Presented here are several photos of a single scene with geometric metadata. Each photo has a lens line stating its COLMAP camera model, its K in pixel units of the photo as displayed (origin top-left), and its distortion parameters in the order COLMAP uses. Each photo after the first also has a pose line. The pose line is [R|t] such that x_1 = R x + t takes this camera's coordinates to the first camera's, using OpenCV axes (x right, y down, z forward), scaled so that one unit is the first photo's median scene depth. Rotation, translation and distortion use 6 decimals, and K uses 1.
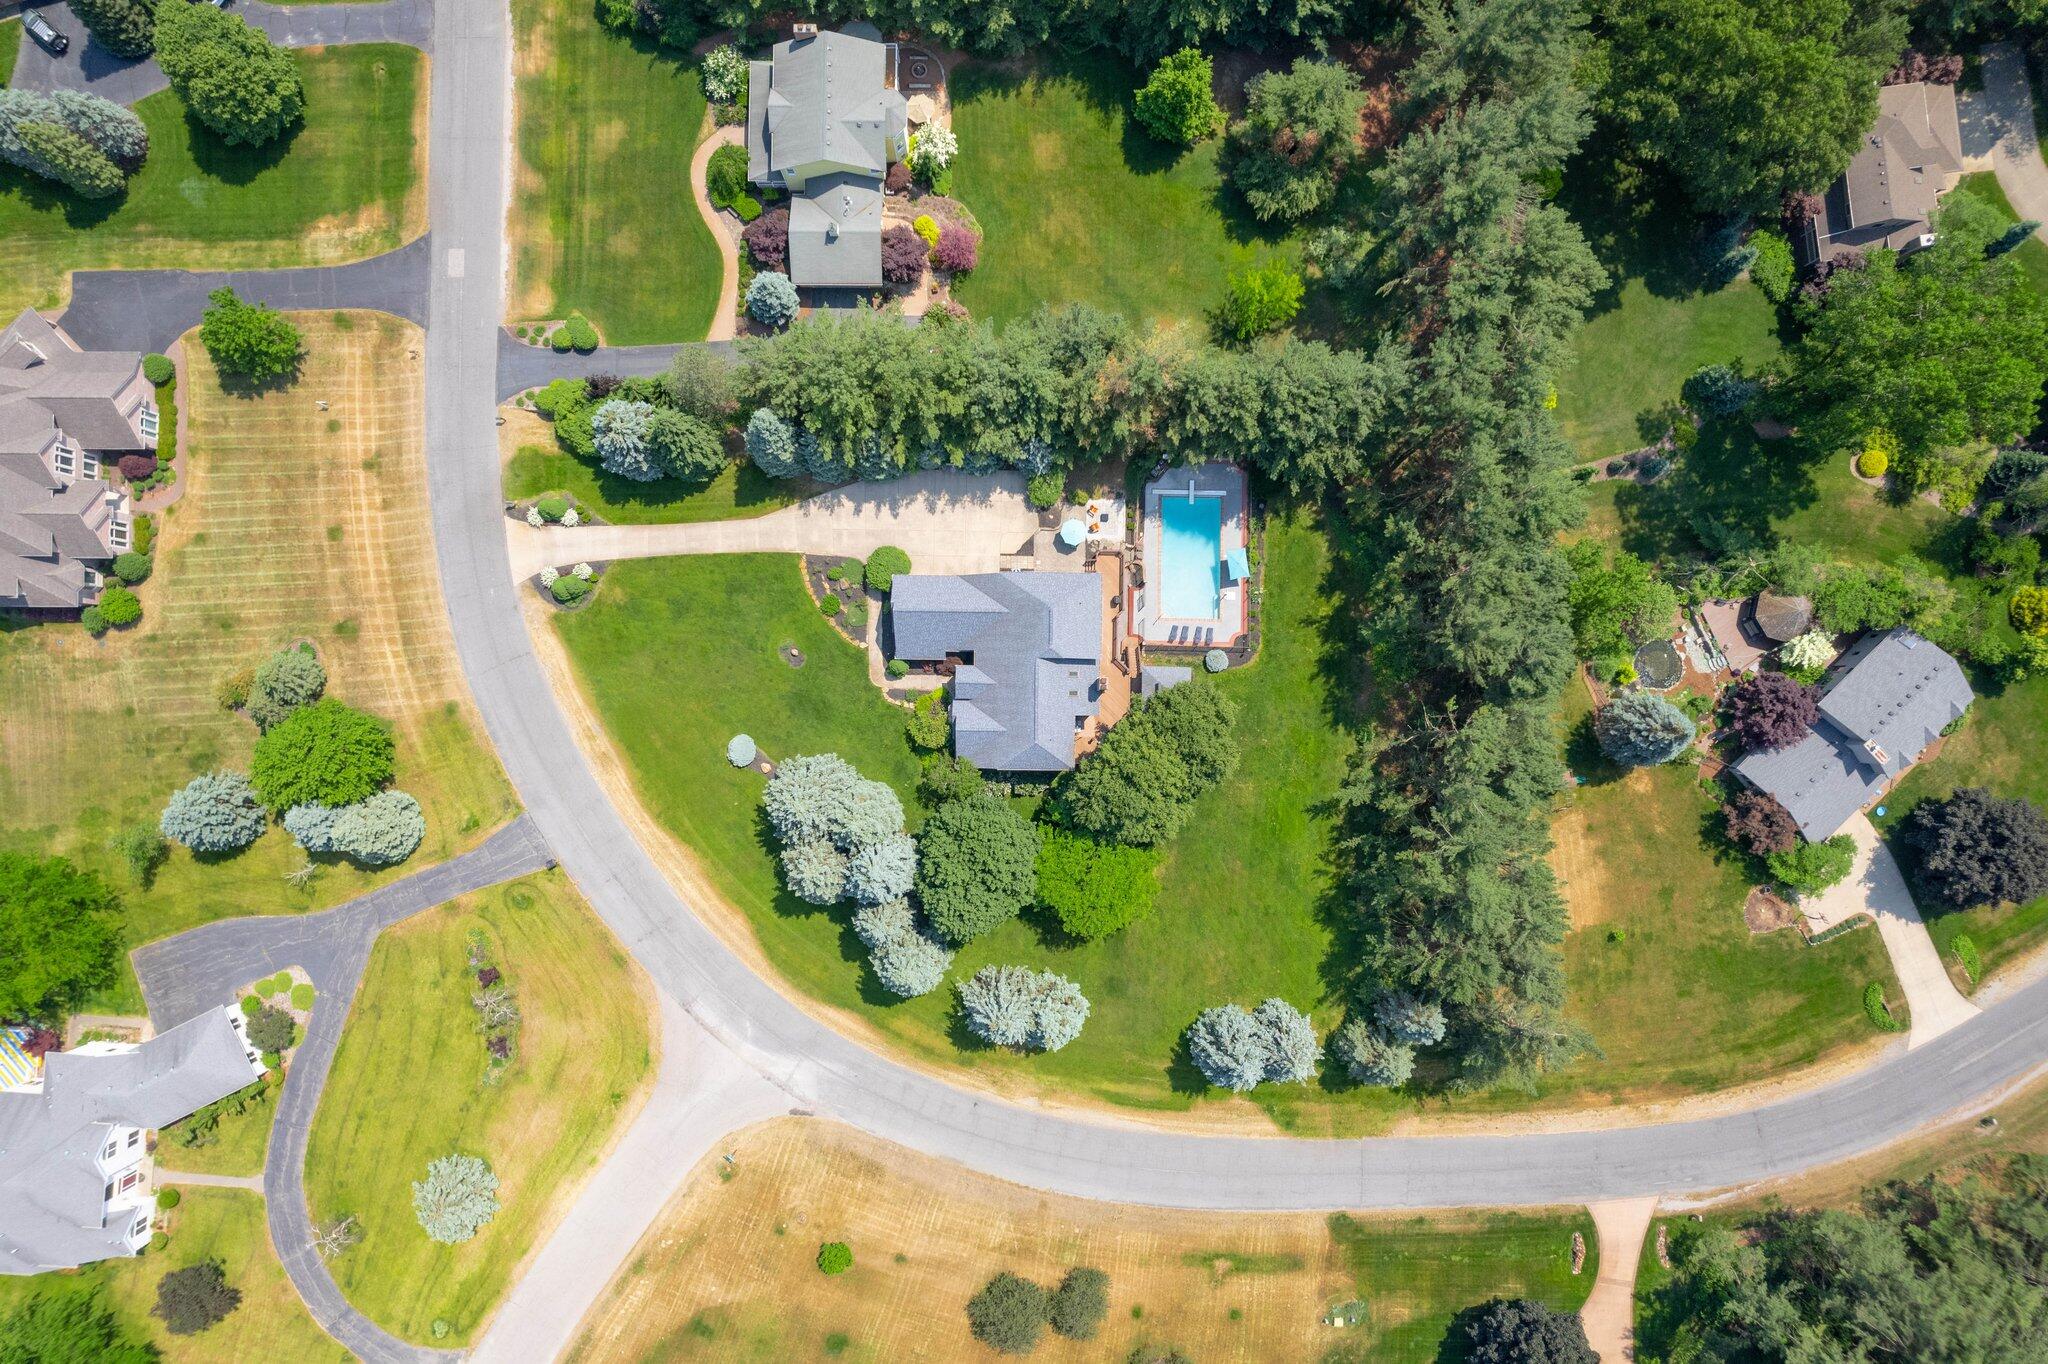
lens RADIAL K [[1310.5, 0, 1014.8], [0, 1310.5, 680.8], [0, 0, 1]] dist [-0.071545, 0.065770]
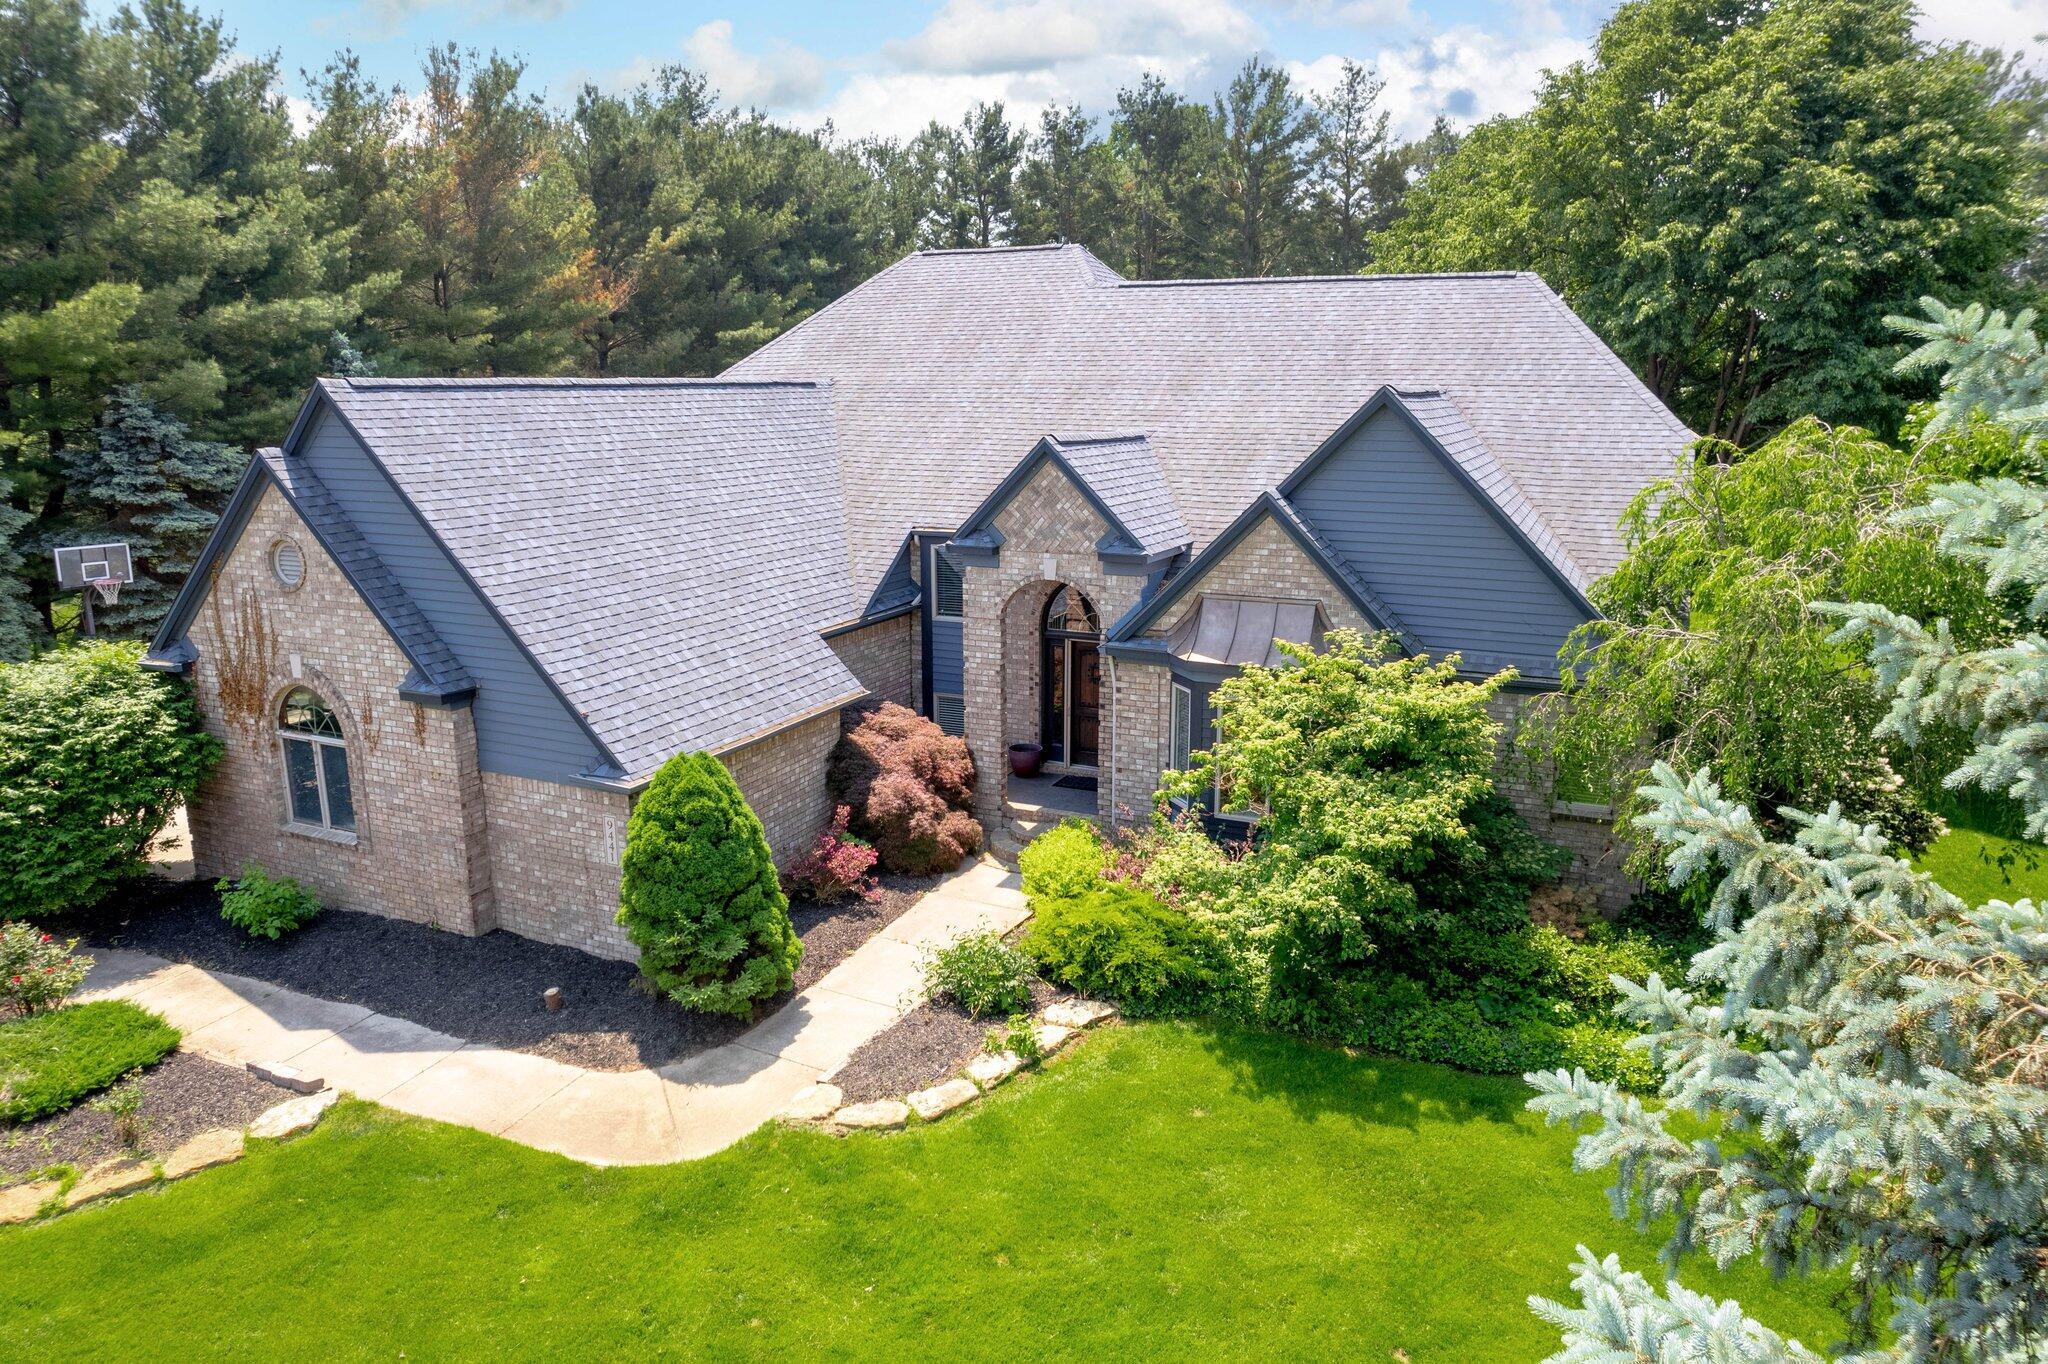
lens RADIAL K [[1310.5, 0, 1030.0], [0, 1310.5, 680.9], [0, 0, 1]] dist [-0.071545, 0.065770]
pose [[0.408748, -0.204710, 0.889392, -0.169536], [0.912503, 0.109004, -0.394280, 0.055286], [-0.016234, 0.972734, 0.231354, 0.938561]]
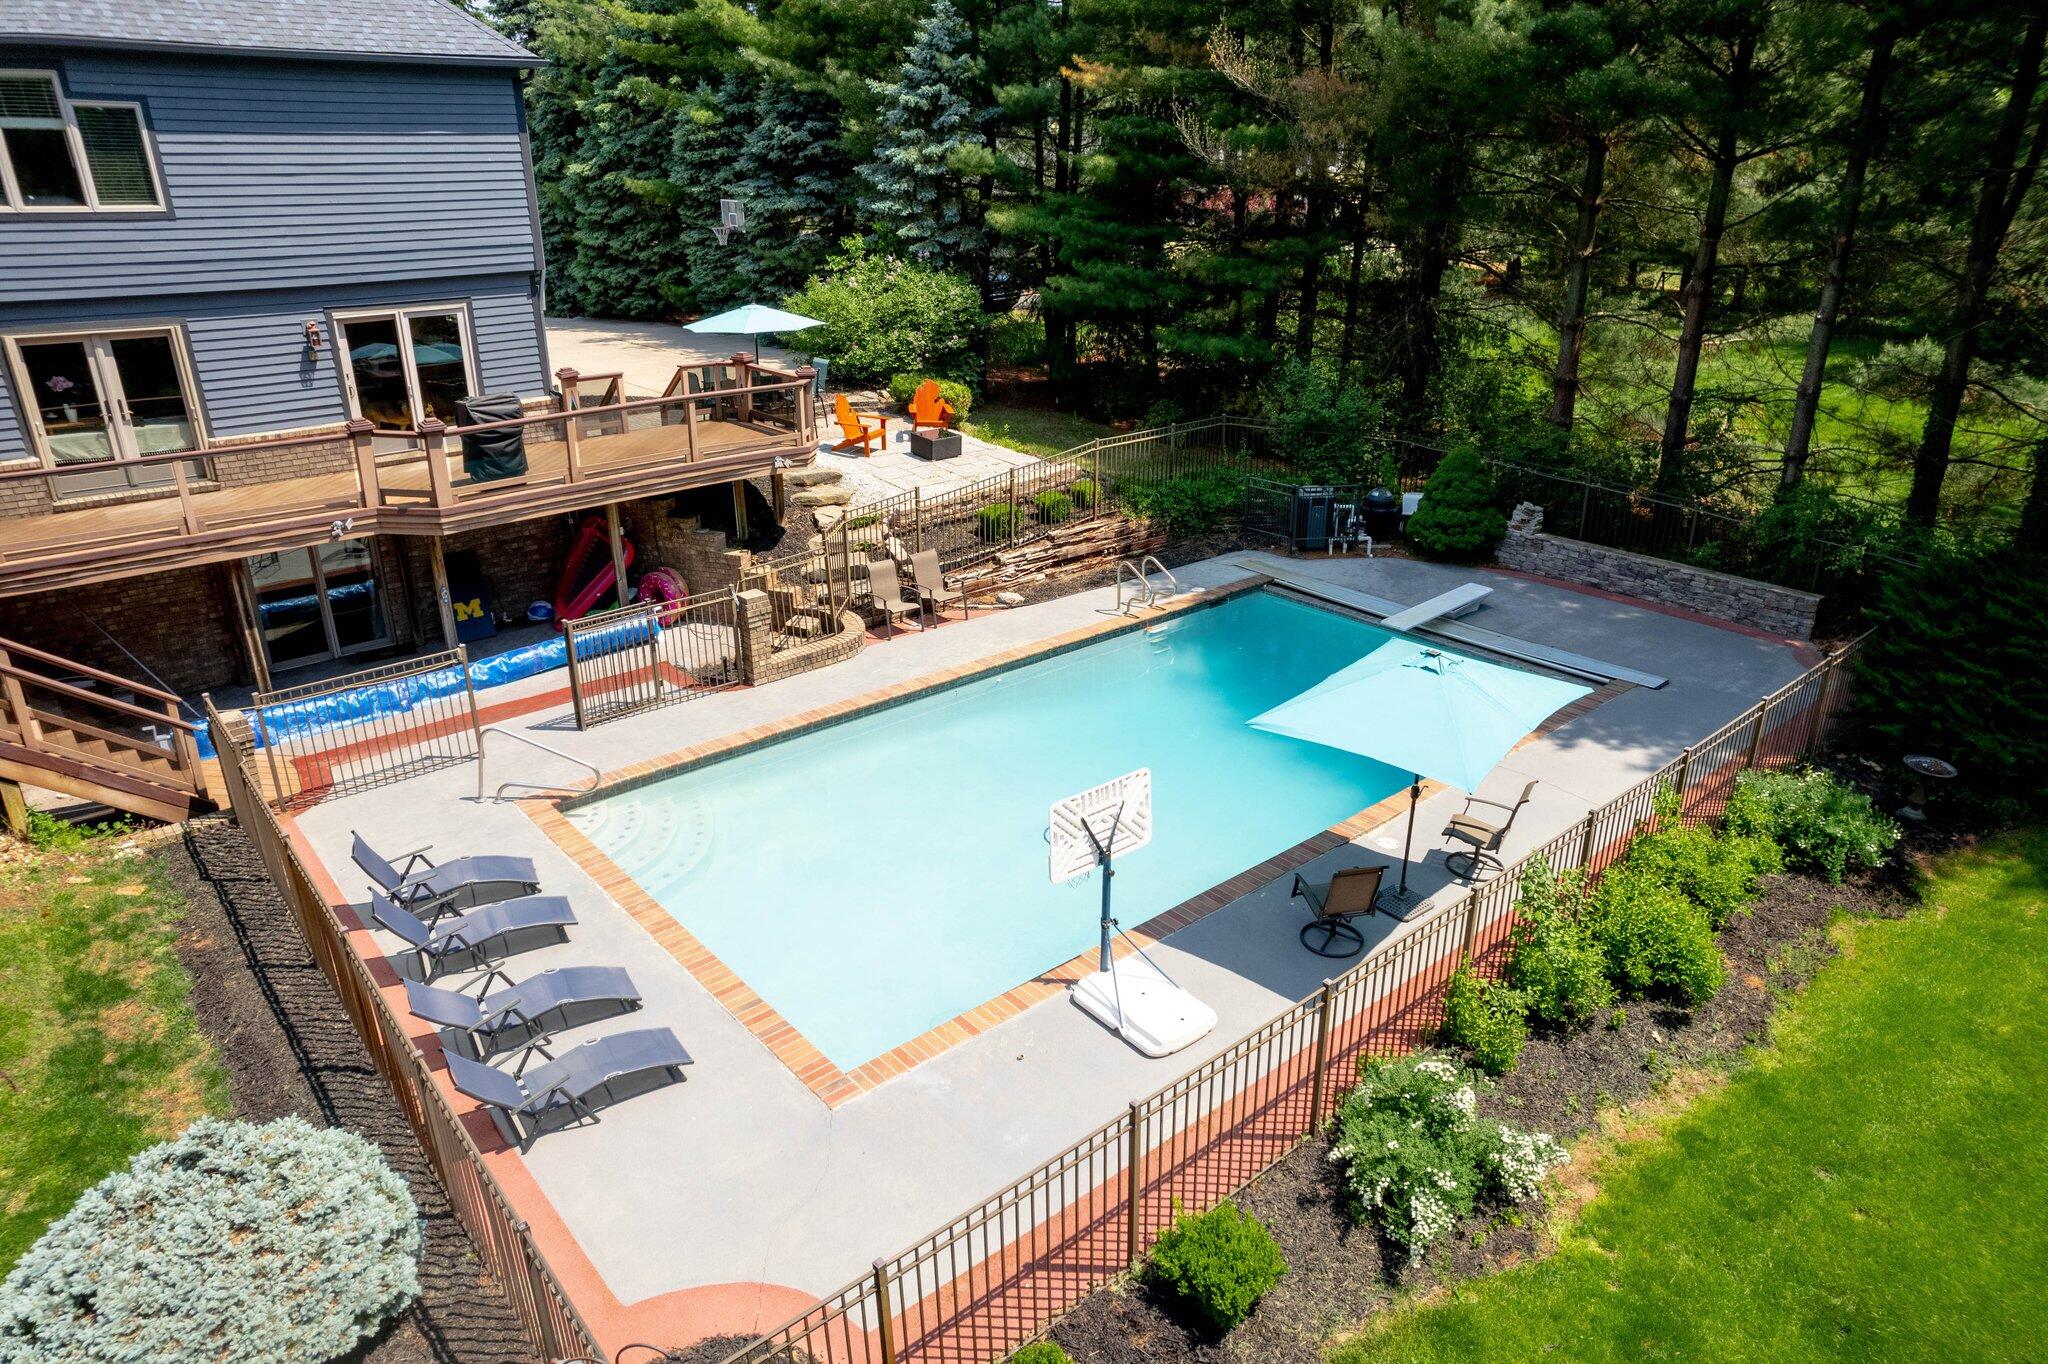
lens RADIAL K [[1310.5, 0, 1025.6], [0, 1310.5, 681.3], [0, 0, 1]] dist [-0.071545, 0.065770]
pose [[0.659255, 0.285638, -0.695552, 0.211373], [-0.751803, 0.266616, -0.603082, -0.015091], [0.013182, 0.920504, 0.390512, 0.951724]]
